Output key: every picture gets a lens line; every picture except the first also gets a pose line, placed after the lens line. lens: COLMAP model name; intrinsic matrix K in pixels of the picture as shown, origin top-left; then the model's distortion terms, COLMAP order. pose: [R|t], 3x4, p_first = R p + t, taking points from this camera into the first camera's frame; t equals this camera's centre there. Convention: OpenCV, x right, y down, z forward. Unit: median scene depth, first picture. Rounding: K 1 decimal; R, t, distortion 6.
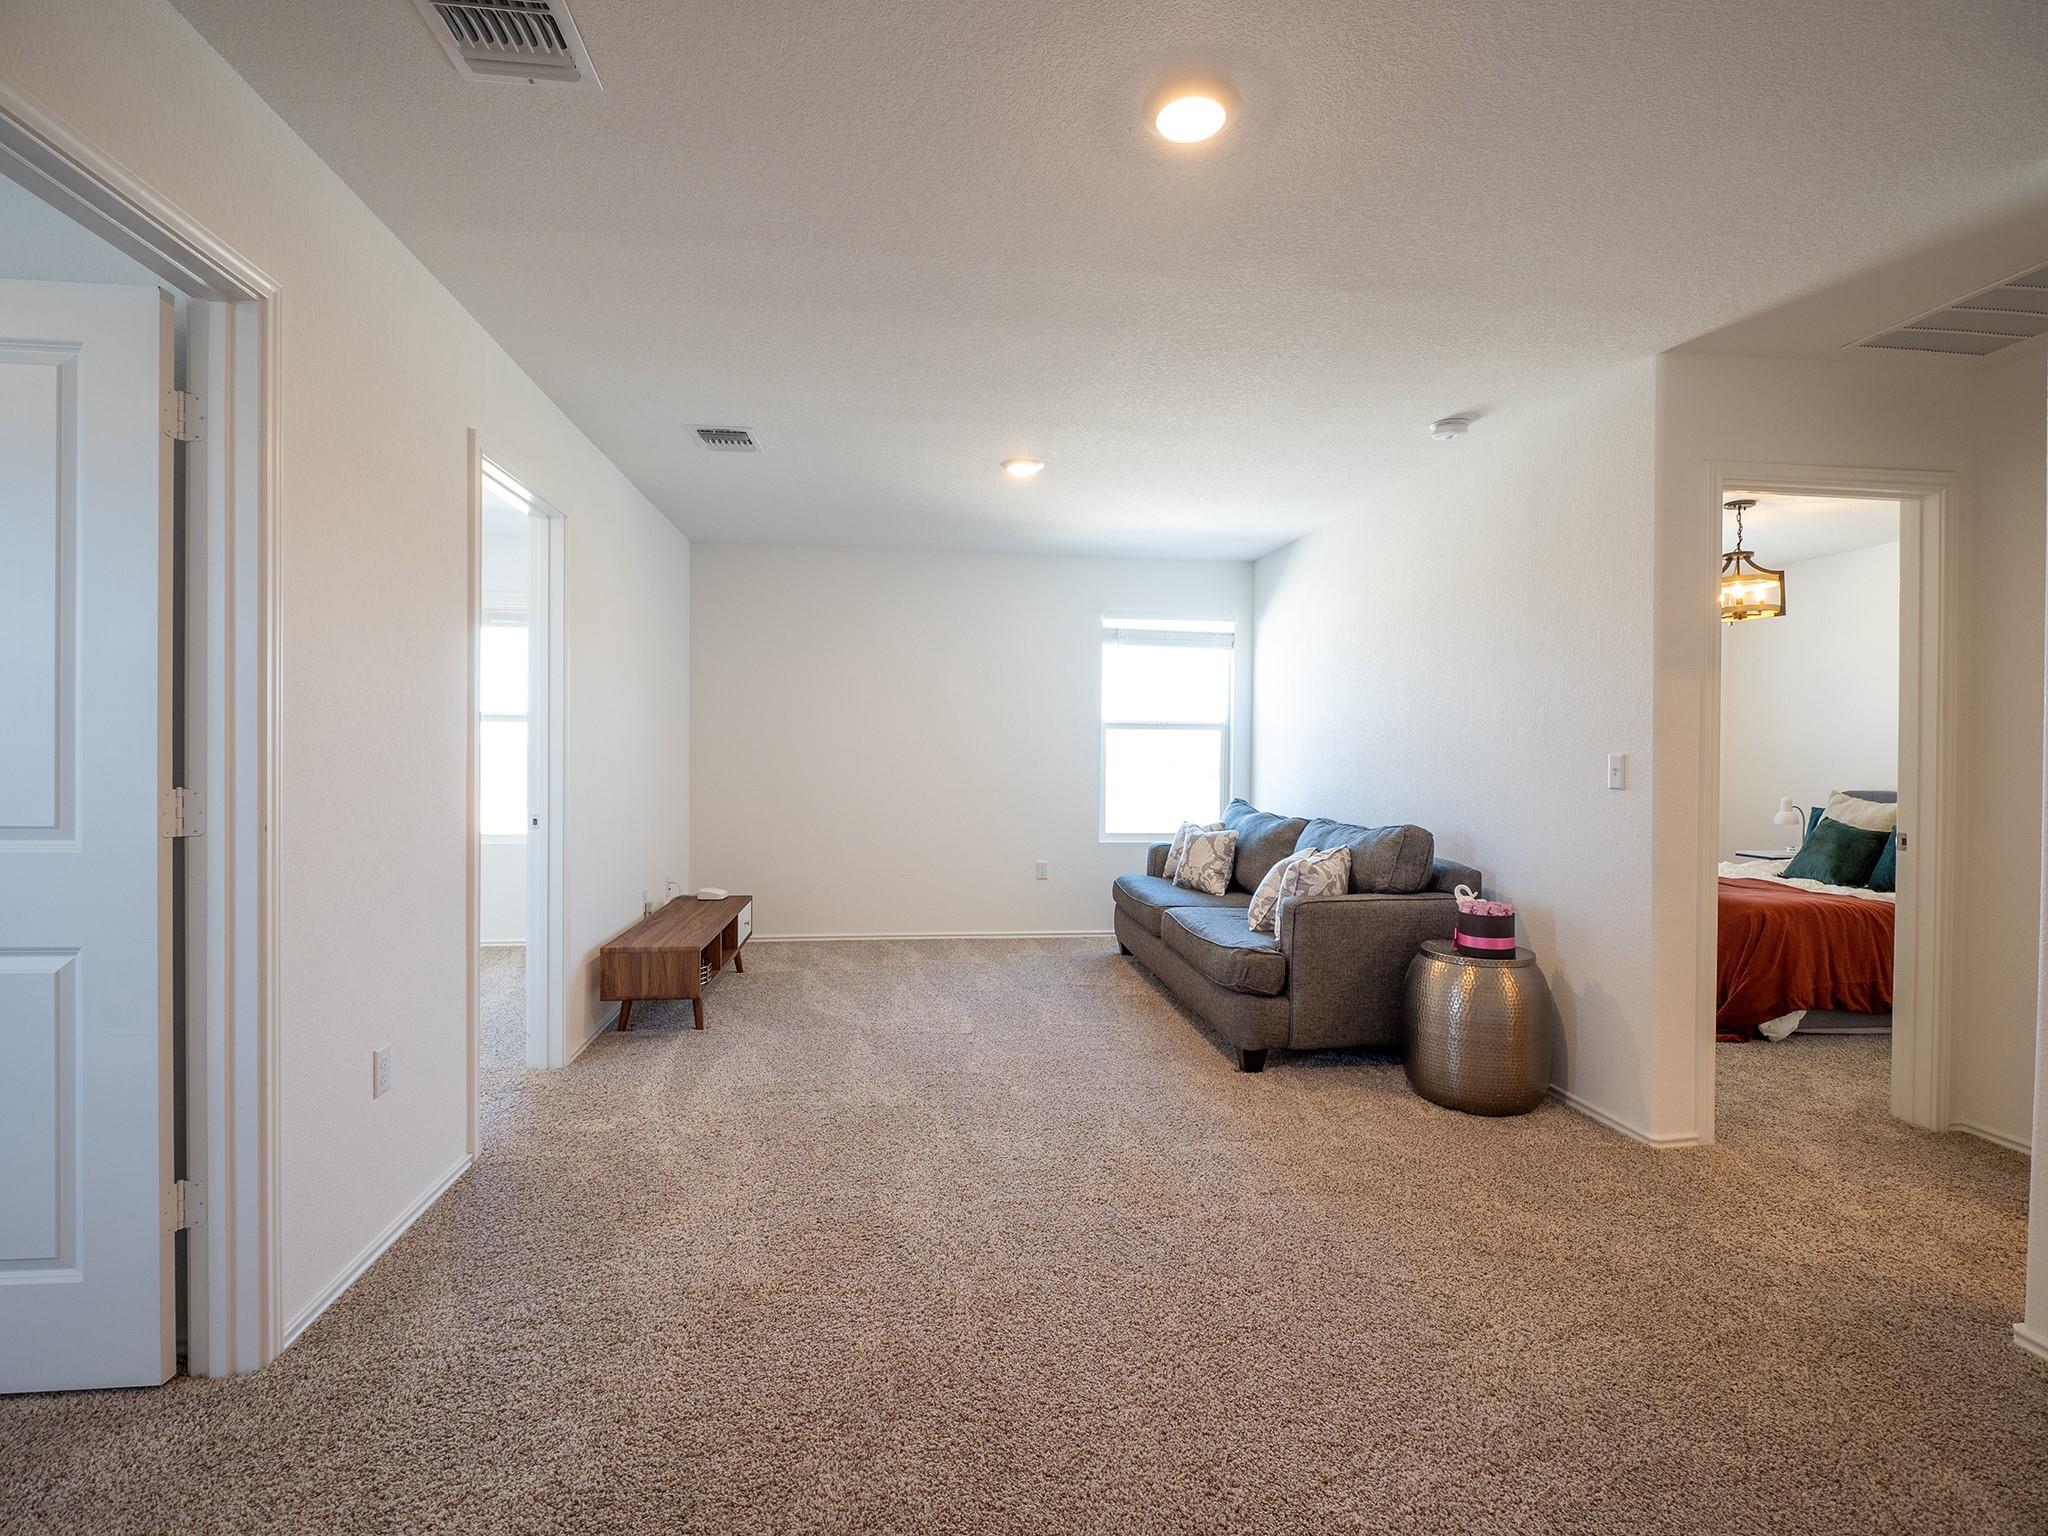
lens RADIAL K [[981.9, 0, 1013.7], [0, 981.9, 758.6], [0, 0, 1]] dist [0.000925, -0.000020]
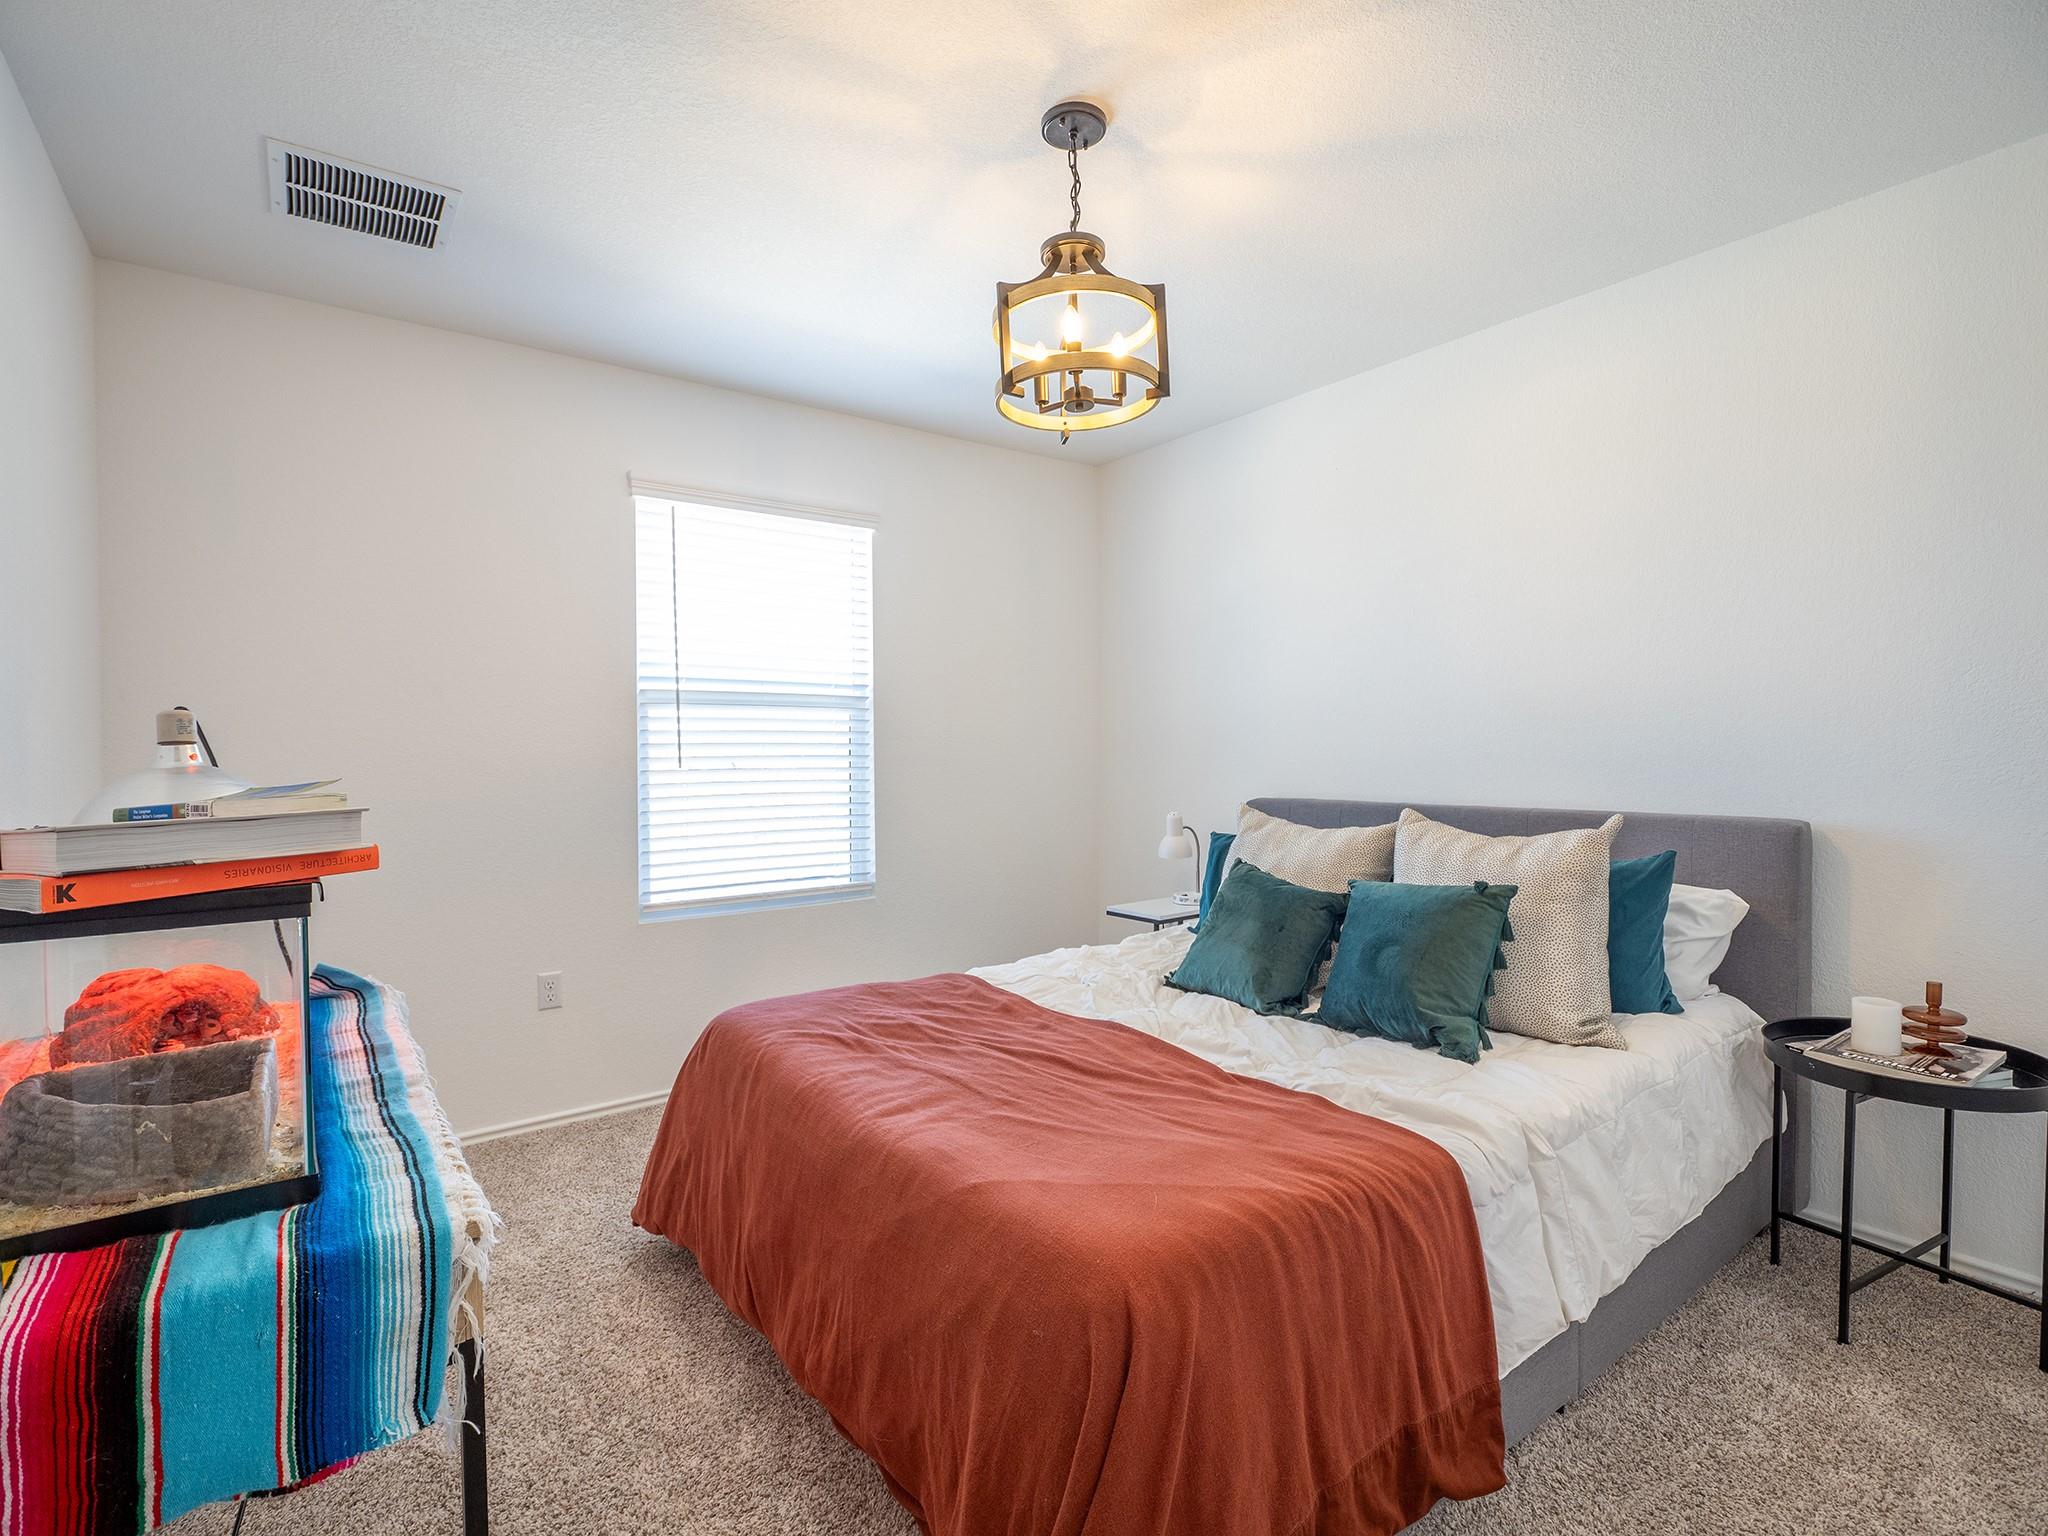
lens RADIAL K [[981.9, 0, 1022.3], [0, 981.9, 763.9], [0, 0, 1]] dist [0.000925, -0.000020]
pose [[0.868977, -0.022082, 0.494359, 0.523562], [0.020289, 0.999754, 0.008993, 0.001843], [-0.494436, 0.002215, 0.869211, 0.670839]]
